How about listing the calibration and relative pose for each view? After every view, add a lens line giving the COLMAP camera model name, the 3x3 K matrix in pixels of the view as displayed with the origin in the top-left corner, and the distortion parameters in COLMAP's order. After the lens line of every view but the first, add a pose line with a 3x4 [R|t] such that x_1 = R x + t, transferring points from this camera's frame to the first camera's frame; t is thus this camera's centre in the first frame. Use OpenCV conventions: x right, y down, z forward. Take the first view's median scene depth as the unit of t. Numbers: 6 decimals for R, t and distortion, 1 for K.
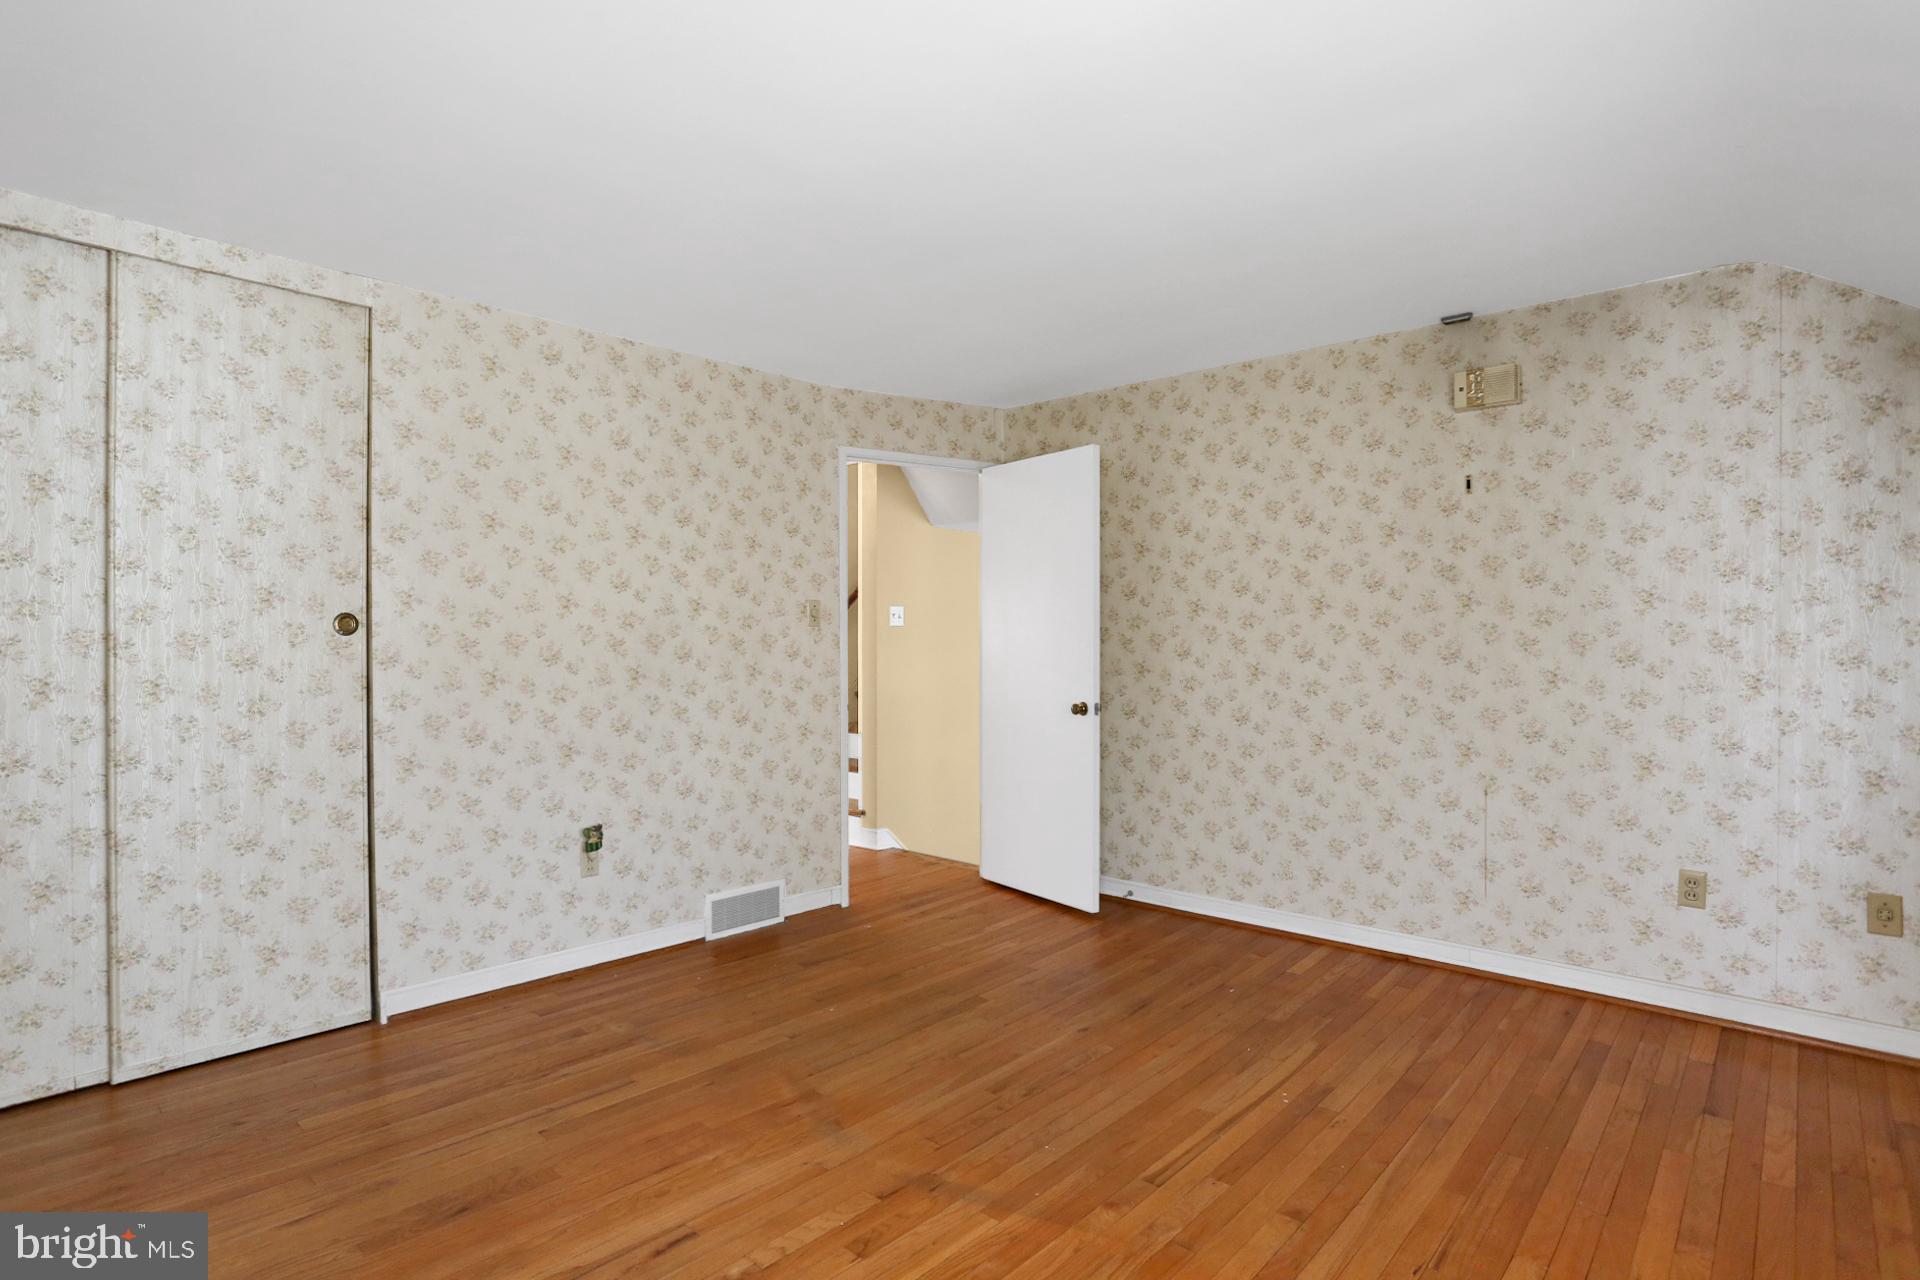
lens RADIAL K [[966.6, 0, 952.2], [0, 966.6, 662.6], [0, 0, 1]] dist [-0.085563, 0.040573]
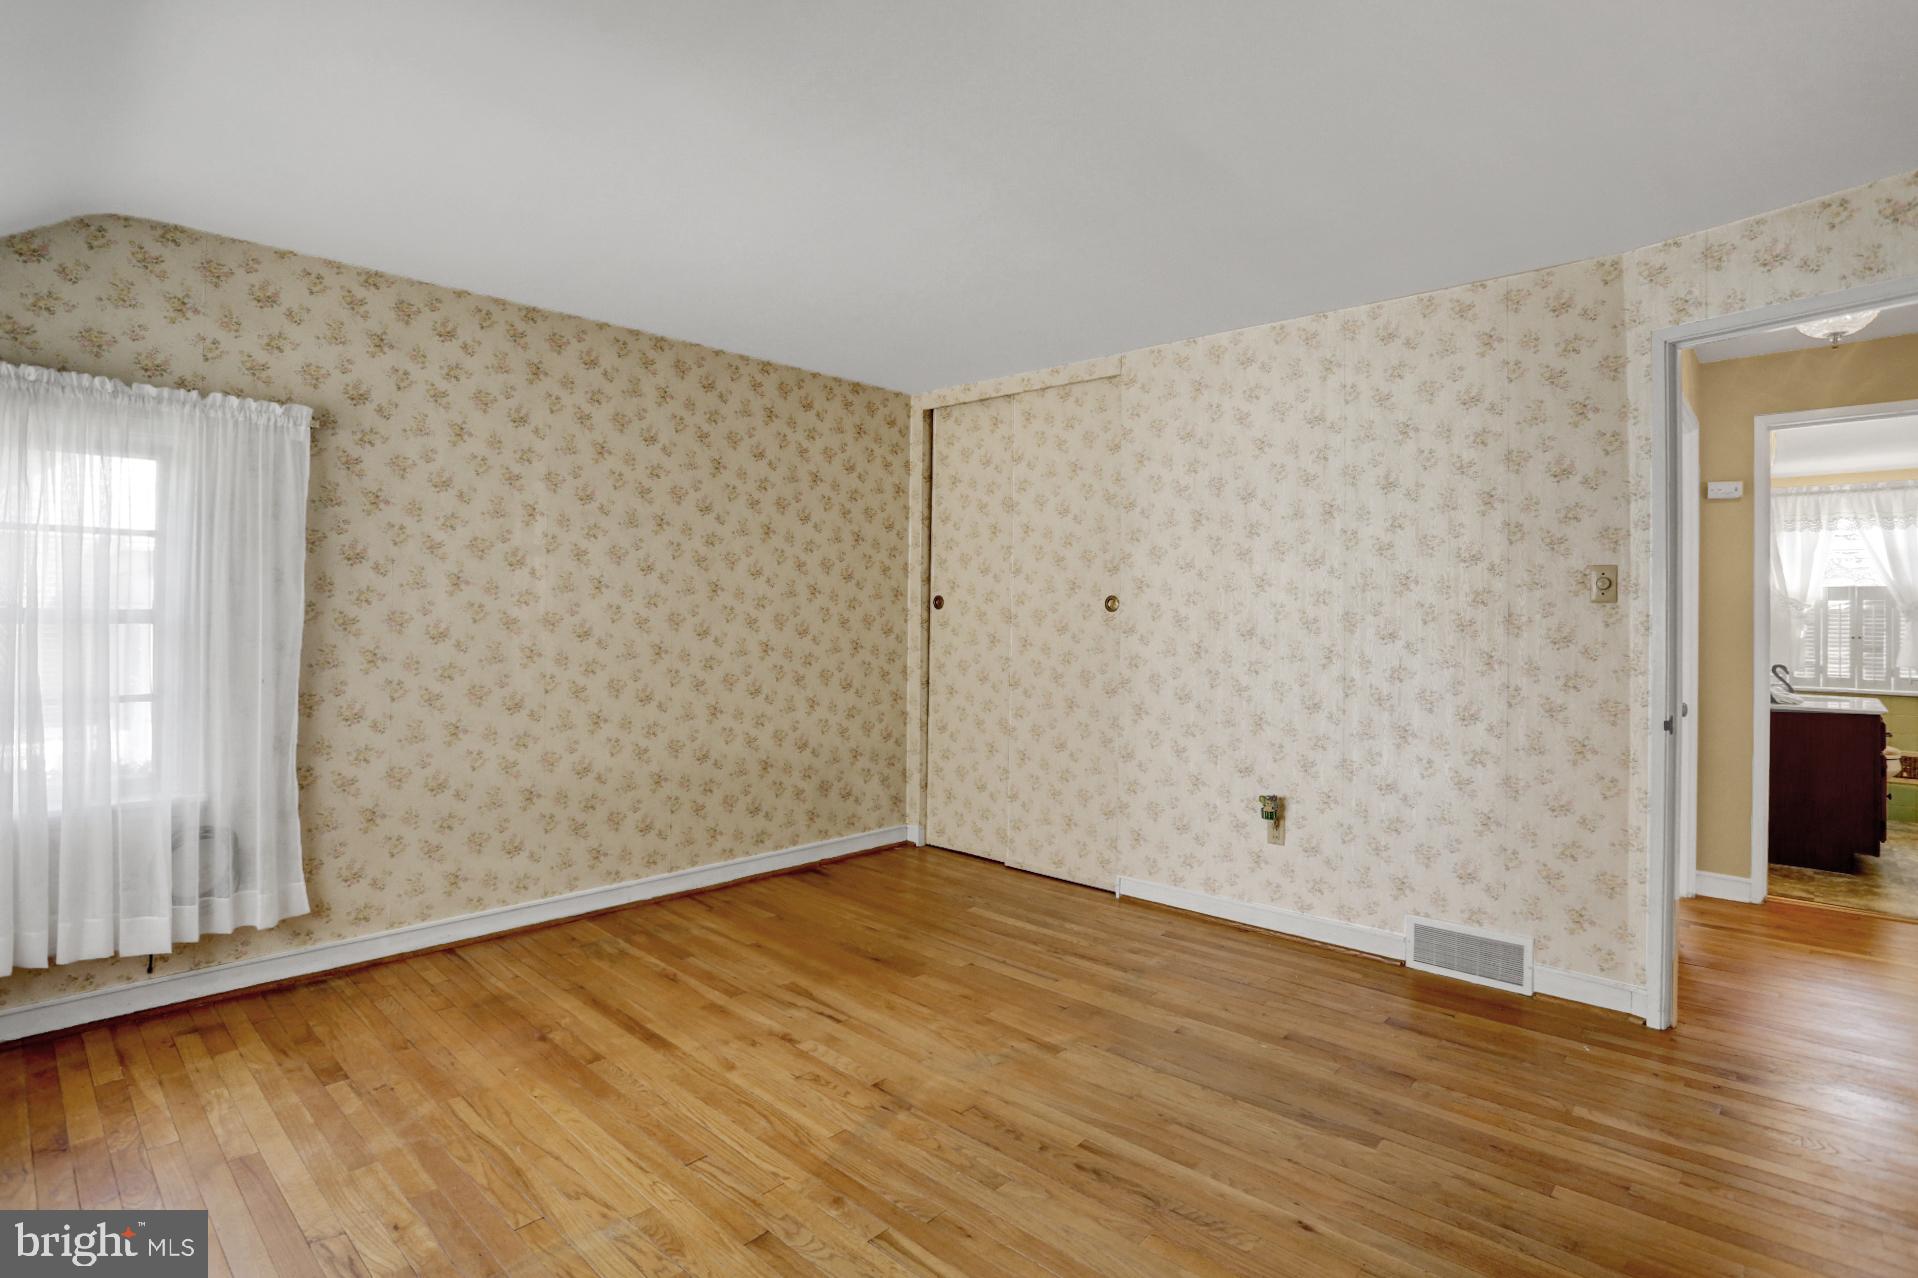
lens RADIAL K [[935.2, 0, 931.2], [0, 935.2, 618.8], [0, 0, 1]] dist [-0.077049, 0.026168]
pose [[-0.016603, 0.007200, -0.999836, 0.701970], [-0.034842, 0.999363, 0.007775, -0.018260], [0.999255, 0.034965, -0.016342, 0.702129]]
